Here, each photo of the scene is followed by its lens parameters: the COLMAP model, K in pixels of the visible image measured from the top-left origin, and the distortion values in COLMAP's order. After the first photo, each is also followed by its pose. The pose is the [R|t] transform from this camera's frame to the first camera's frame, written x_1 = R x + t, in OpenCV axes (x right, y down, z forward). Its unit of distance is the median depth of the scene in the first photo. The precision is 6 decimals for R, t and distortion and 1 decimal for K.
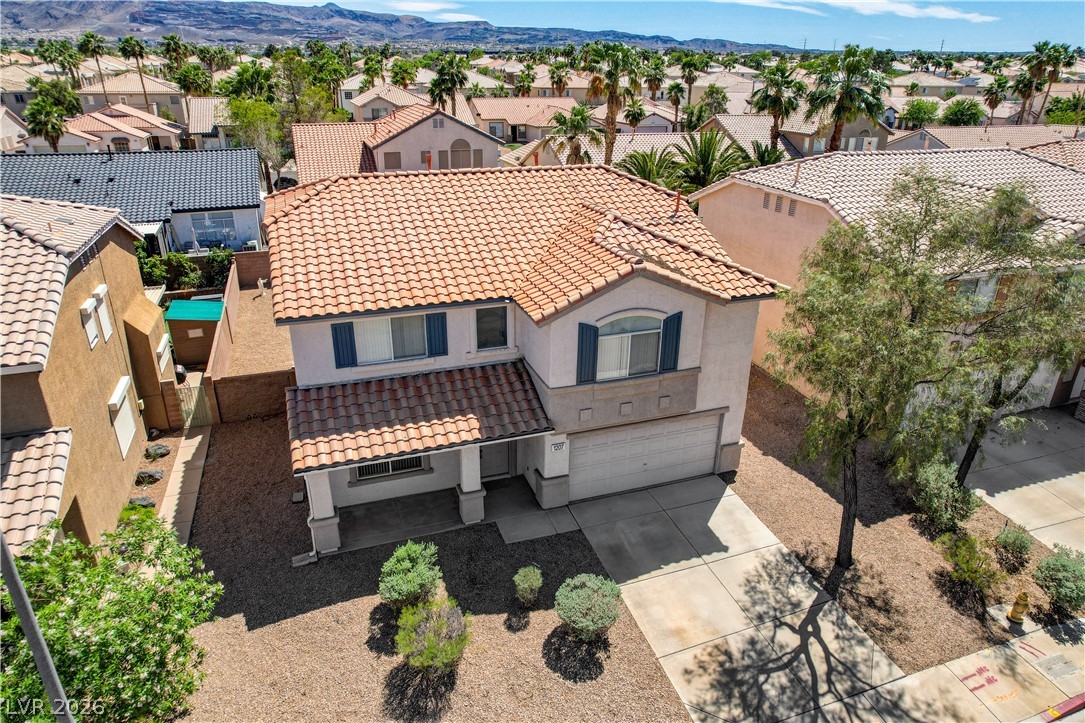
lens RADIAL K [[690.0, 0, 544.8], [0, 690.0, 362.1], [0, 0, 1]] dist [-0.071918, 0.065124]
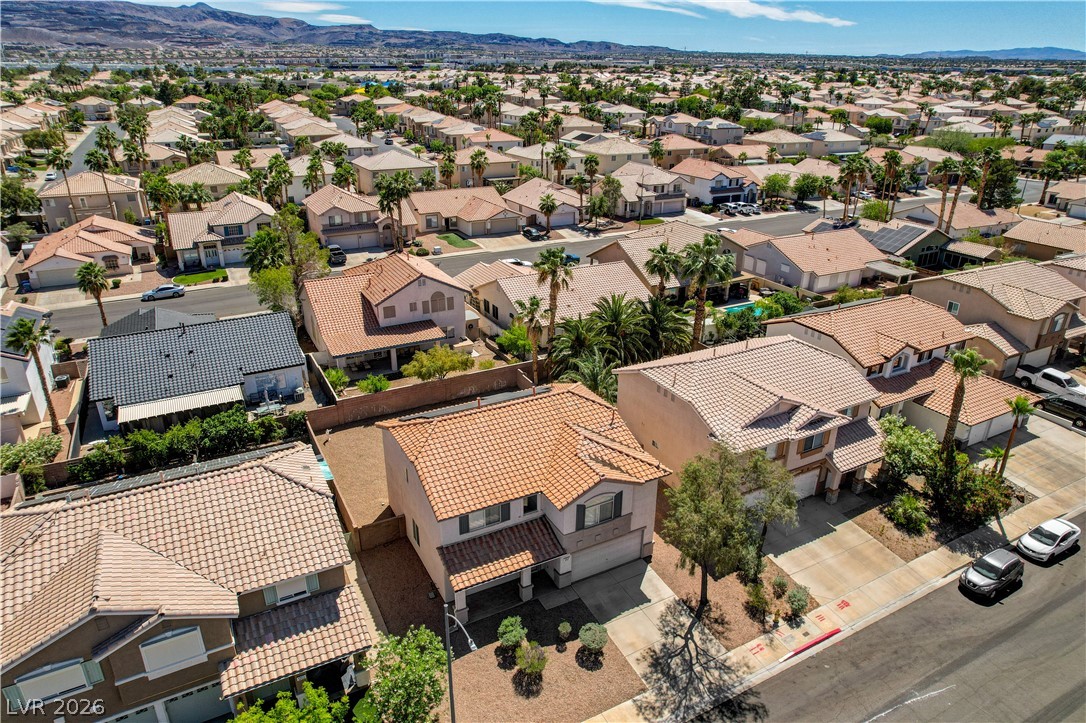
lens RADIAL K [[690.7, 0, 545.3], [0, 690.7, 362.1], [0, 0, 1]] dist [-0.071918, 0.065124]
pose [[0.988701, -0.060538, 0.137134, -0.299701], [0.060885, 0.998143, 0.001662, -0.487659], [-0.136980, 0.006706, 0.990551, -1.054458]]
